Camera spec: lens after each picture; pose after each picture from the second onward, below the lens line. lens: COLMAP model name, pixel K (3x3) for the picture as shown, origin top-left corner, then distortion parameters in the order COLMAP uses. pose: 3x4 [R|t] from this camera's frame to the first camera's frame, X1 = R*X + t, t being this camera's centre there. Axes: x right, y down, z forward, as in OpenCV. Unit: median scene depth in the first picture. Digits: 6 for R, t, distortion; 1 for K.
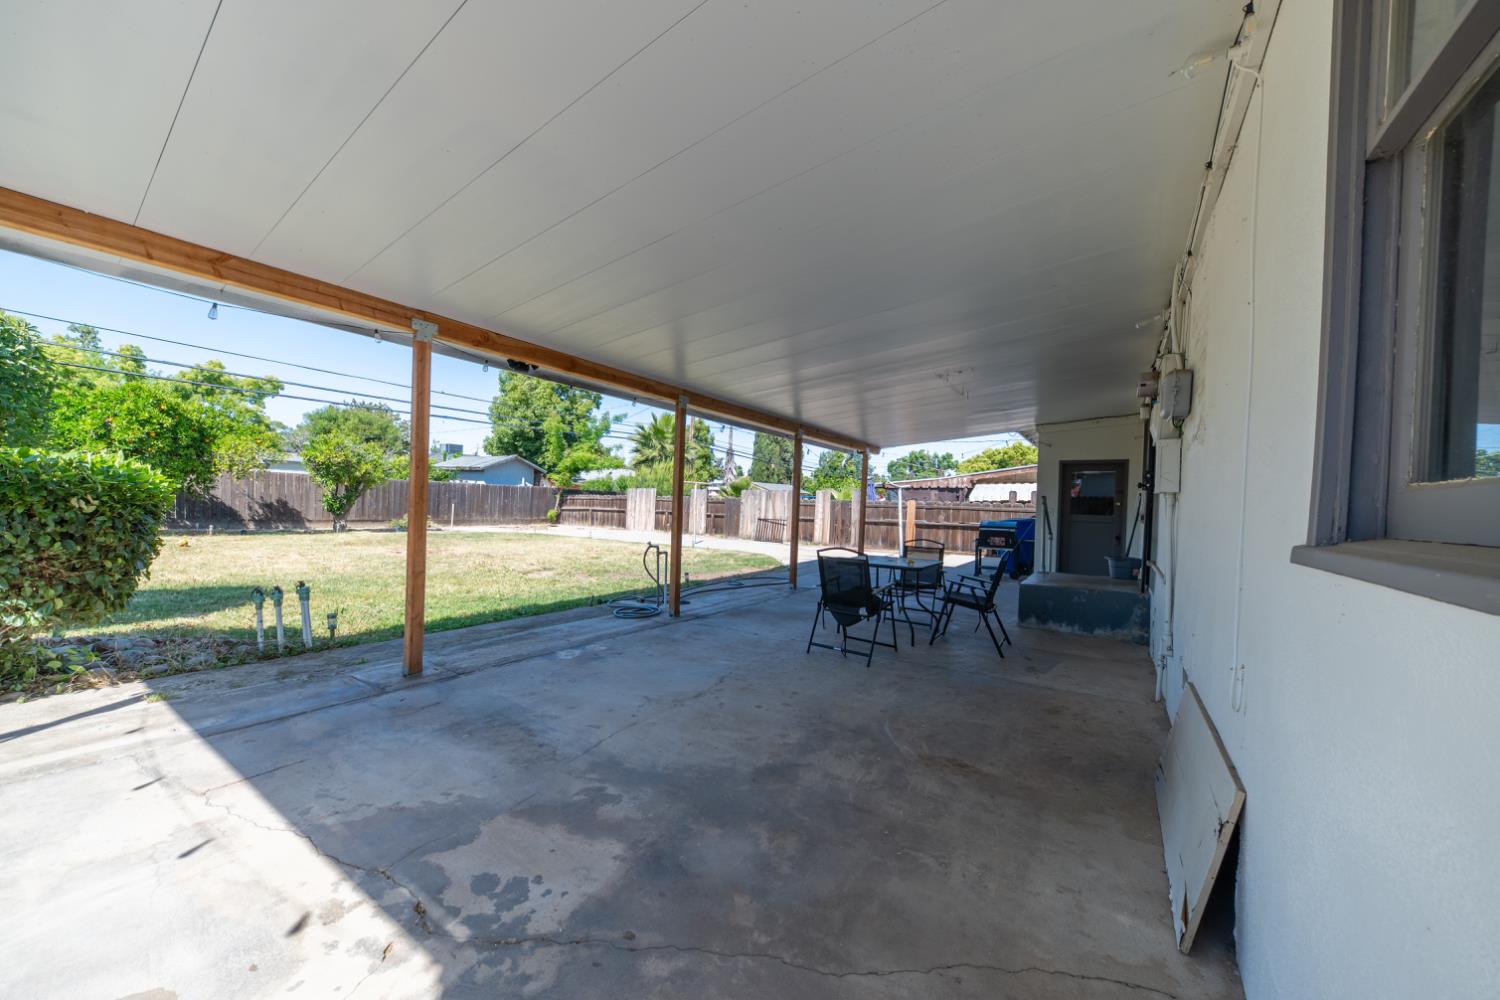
lens RADIAL K [[522.3, 0, 756.4], [0, 522.3, 505.1], [0, 0, 1]] dist [0.002784, -0.003447]
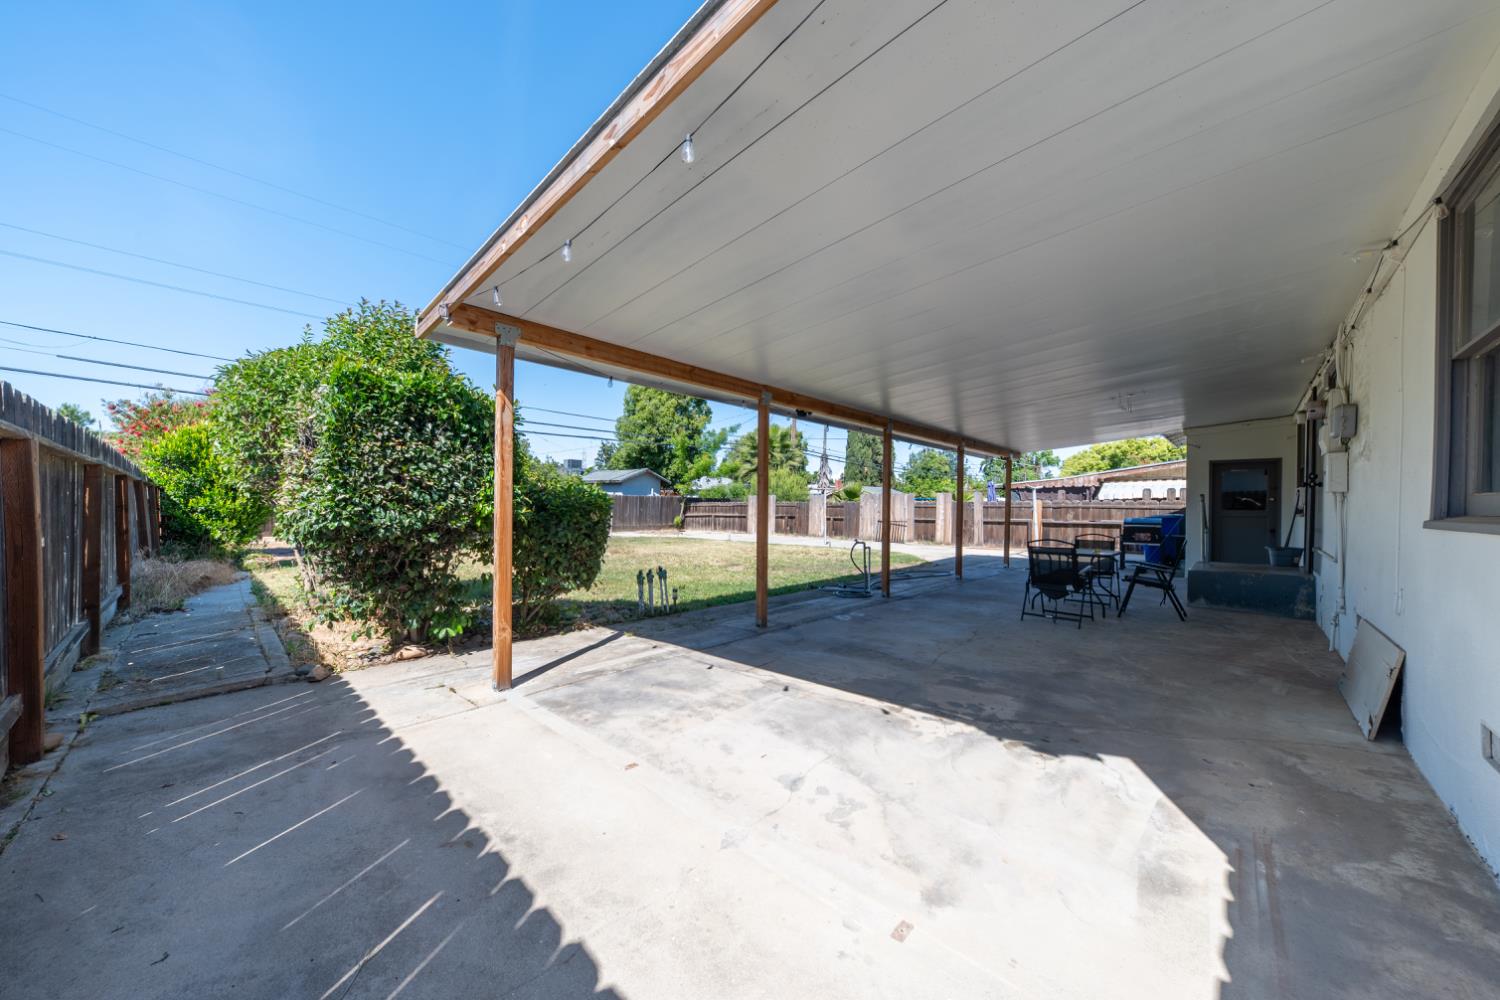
lens RADIAL K [[522.3, 0, 753.3], [0, 522.3, 505.1], [0, 0, 1]] dist [0.002784, -0.003447]
pose [[0.988442, -0.023664, -0.149740, -0.384787], [0.022510, 0.999702, -0.009395, -0.008807], [0.149918, 0.005916, 0.988681, -0.424817]]
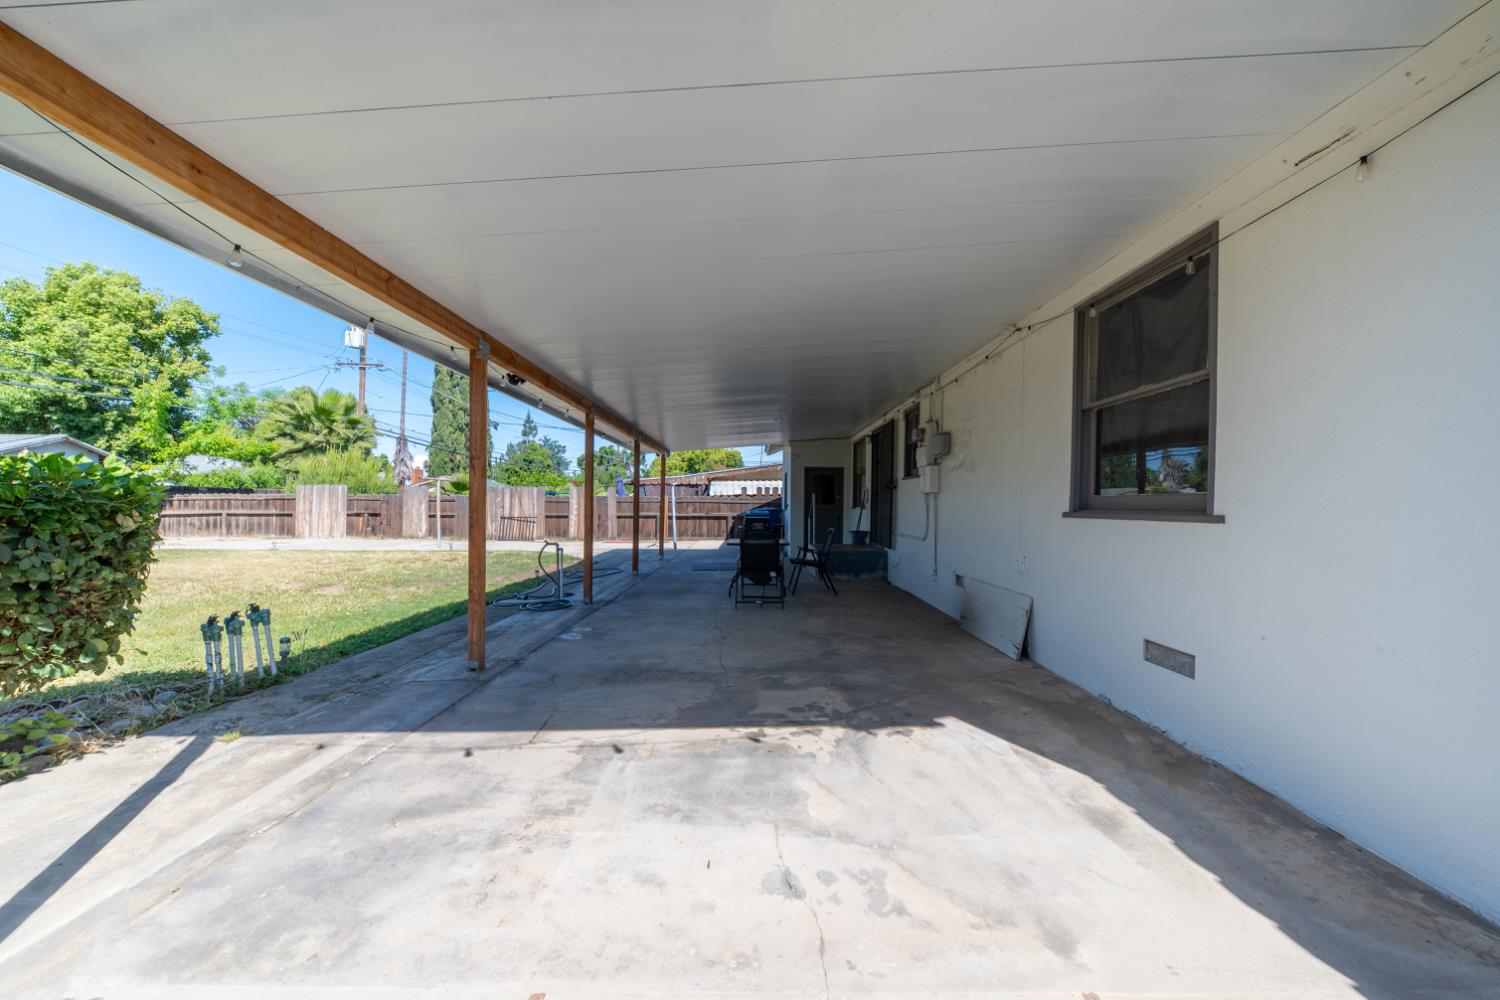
lens RADIAL K [[522.3, 0, 753.2], [0, 522.3, 509.7], [0, 0, 1]] dist [0.002784, -0.003447]
pose [[0.822014, -0.030194, 0.568666, -0.679934], [0.018238, 0.999477, 0.026705, -0.018162], [-0.569175, -0.011580, 0.822135, -0.177092]]
